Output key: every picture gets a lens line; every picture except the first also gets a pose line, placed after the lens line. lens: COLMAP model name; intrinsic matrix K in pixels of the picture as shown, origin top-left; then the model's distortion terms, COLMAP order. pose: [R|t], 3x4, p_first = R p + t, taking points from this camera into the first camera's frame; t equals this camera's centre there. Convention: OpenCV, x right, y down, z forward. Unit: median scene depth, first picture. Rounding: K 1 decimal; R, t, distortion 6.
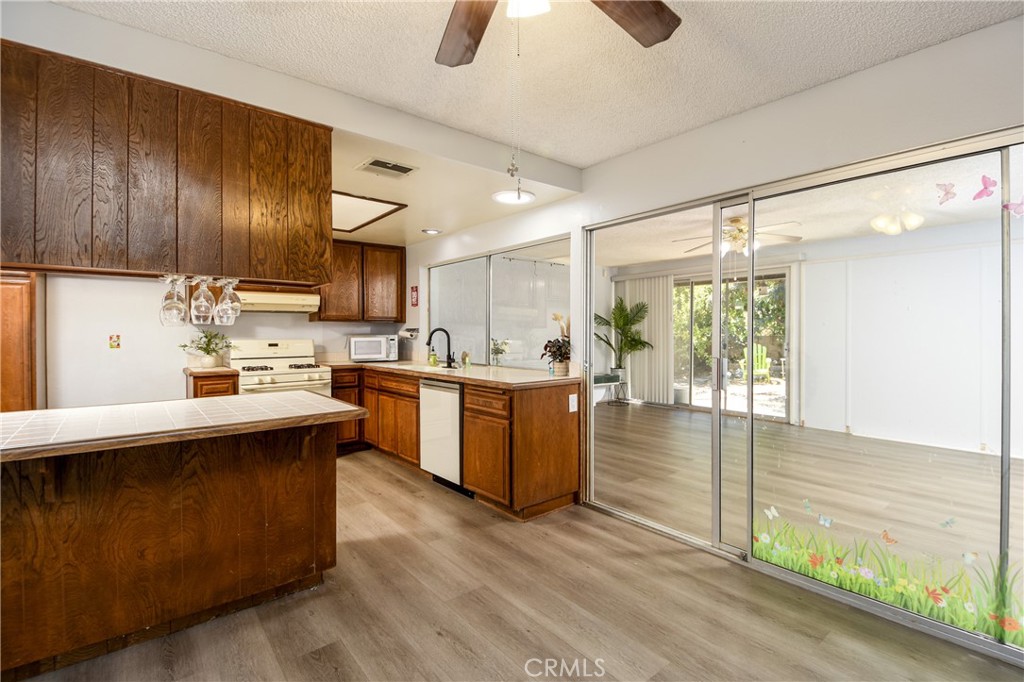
lens RADIAL K [[466.3, 0, 538.5], [0, 466.3, 335.6], [0, 0, 1]] dist [0.001734, -0.000228]
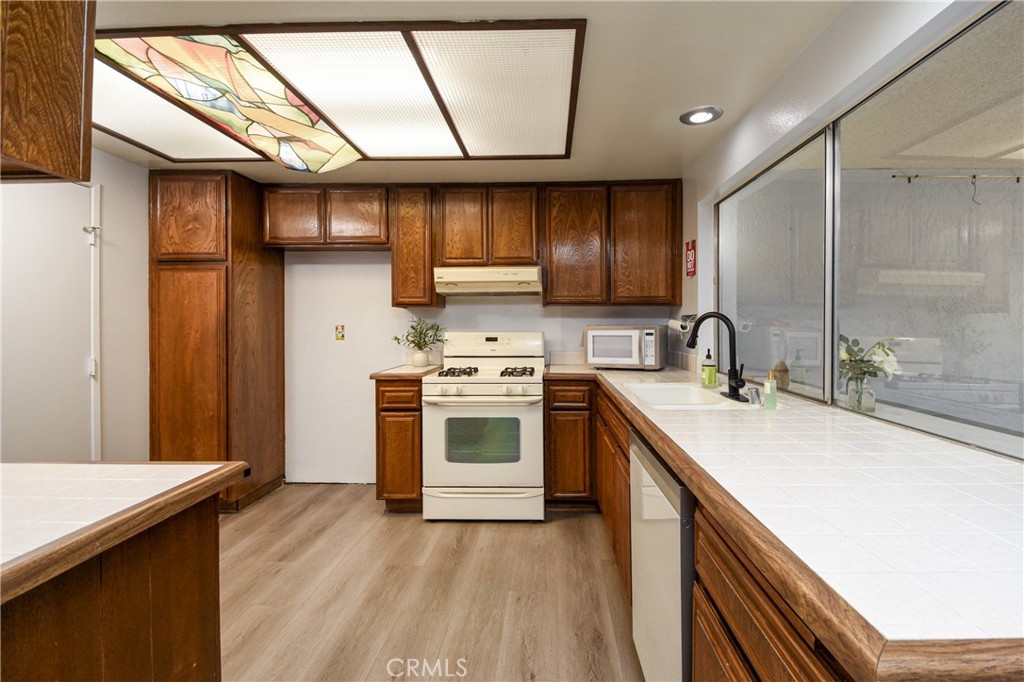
lens RADIAL K [[461.2, 0, 539.2], [0, 461.2, 323.1], [0, 0, 1]] dist [0.018962, 0.000100]
pose [[0.737421, -0.000623, -0.675433, -0.023507], [-0.004210, 0.999976, -0.005519, -0.001747], [0.675421, 0.006914, 0.737400, 0.533416]]
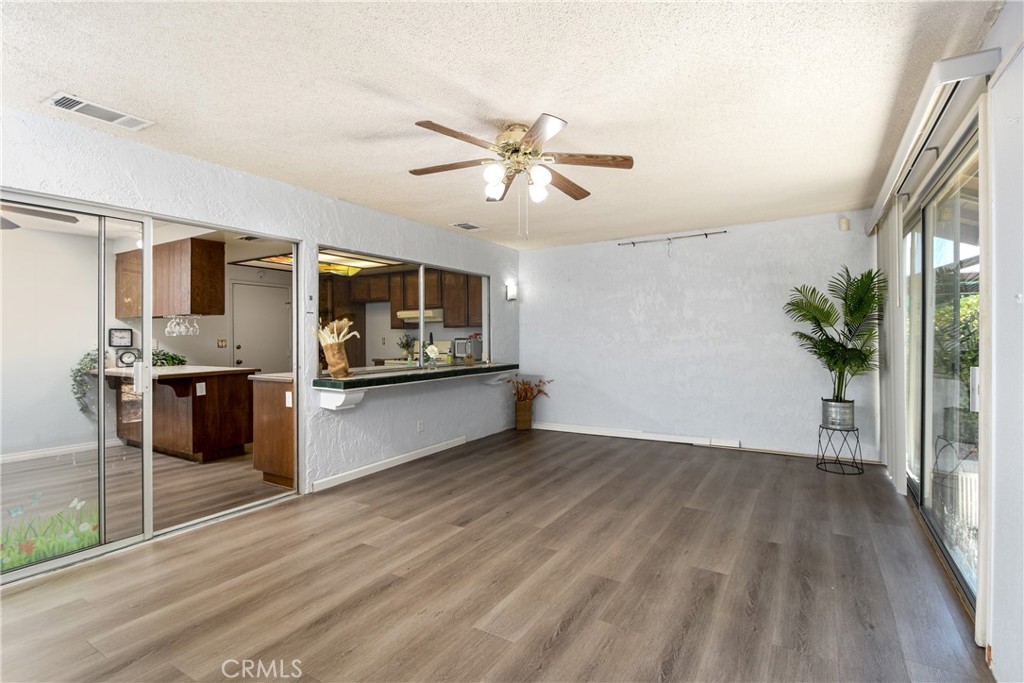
lens RADIAL K [[472.4, 0, 544.1], [0, 472.4, 332.4], [0, 0, 1]] dist [0.019838, -0.000092]
pose [[0.322248, -0.006798, -0.946631, 1.013115], [0.002412, 0.999977, -0.006361, -0.007878], [0.946652, -0.000233, 0.322257, 0.892350]]
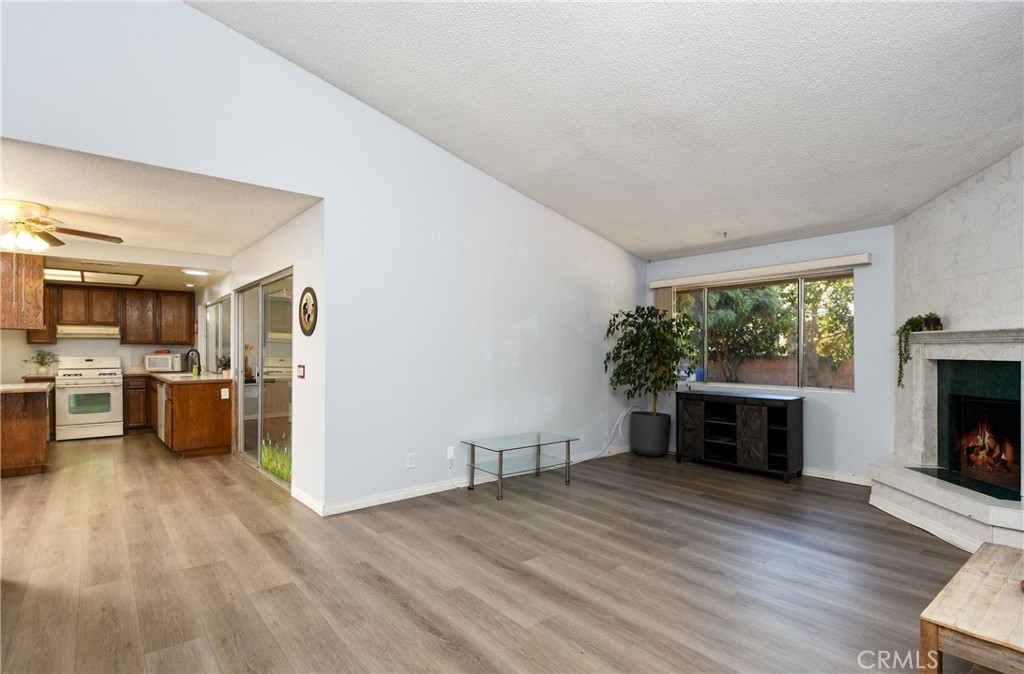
lens RADIAL K [[492.1, 0, 509.5], [0, 492.1, 350.8], [0, 0, 1]] dist [0.002345, -0.015238]
pose [[0.999922, 0.001640, -0.012409, 0.834654], [-0.001742, 0.999965, -0.008175, 0.000383], [0.012395, 0.008196, 0.999890, -0.578819]]
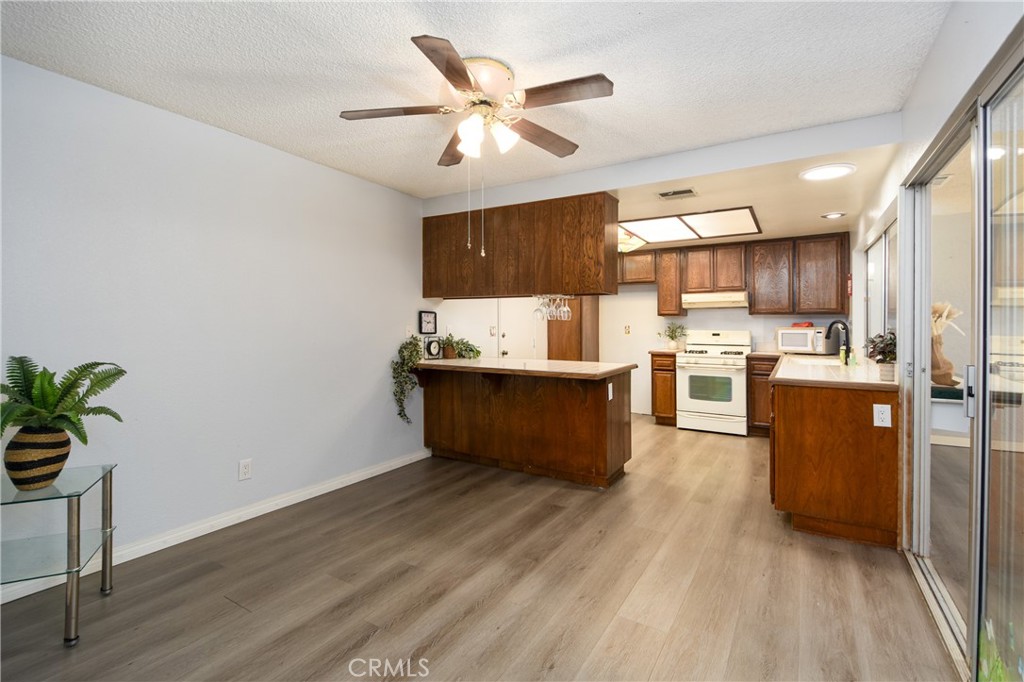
lens RADIAL K [[463.9, 0, 526.1], [0, 463.9, 324.8], [0, 0, 1]] dist [-0.000999, -0.000302]
pose [[0.317797, 0.003609, -0.948152, 0.456718], [-0.009770, 0.999952, 0.000532, -0.001620], [0.948108, 0.009094, 0.317817, 0.133496]]
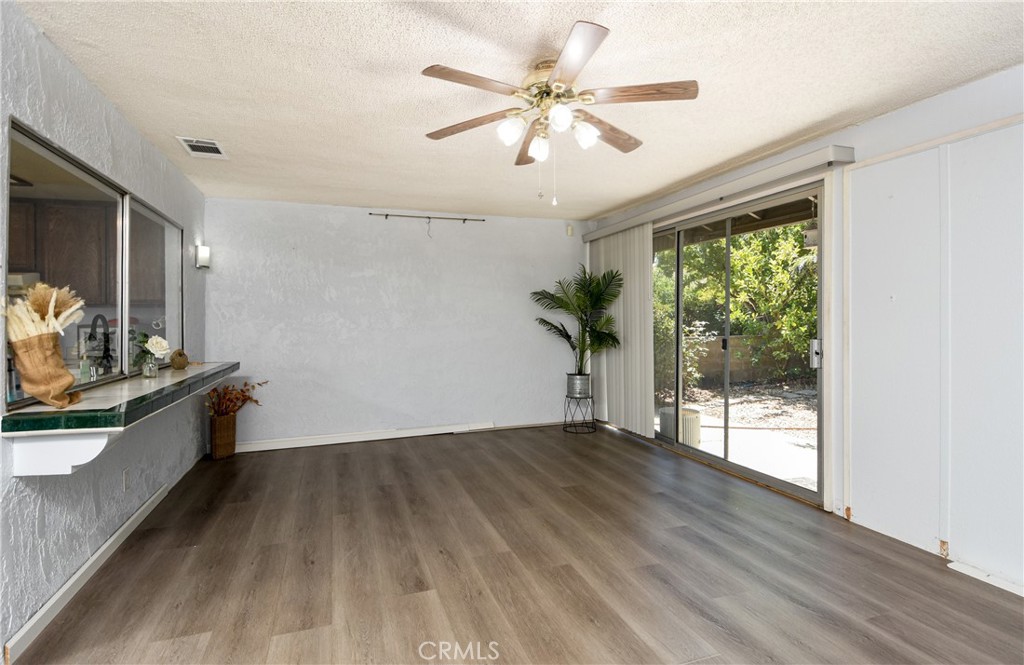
lens RADIAL K [[494.4, 0, 507.2], [0, 494.4, 318.9], [0, 0, 1]] dist [0.002783, -0.000948]
pose [[0.925992, -0.004192, -0.377521, 0.595021], [0.001824, 0.999976, -0.006631, -0.003909], [0.377539, 0.005452, 0.925977, 0.567358]]
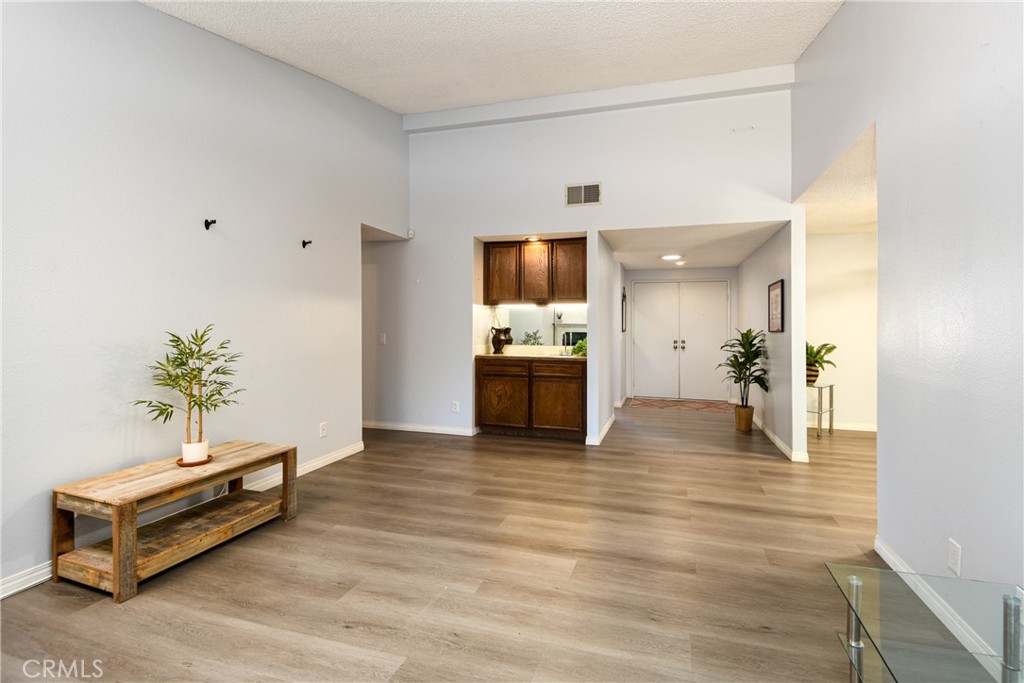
lens RADIAL K [[461.2, 0, 539.2], [0, 461.2, 323.6], [0, 0, 1]] dist [0.018962, 0.000100]
pose [[-0.833610, -0.006184, -0.552320, 1.174653], [-0.008596, 0.999961, 0.001778, -0.007883], [0.552287, 0.006230, -0.833631, 0.467467]]
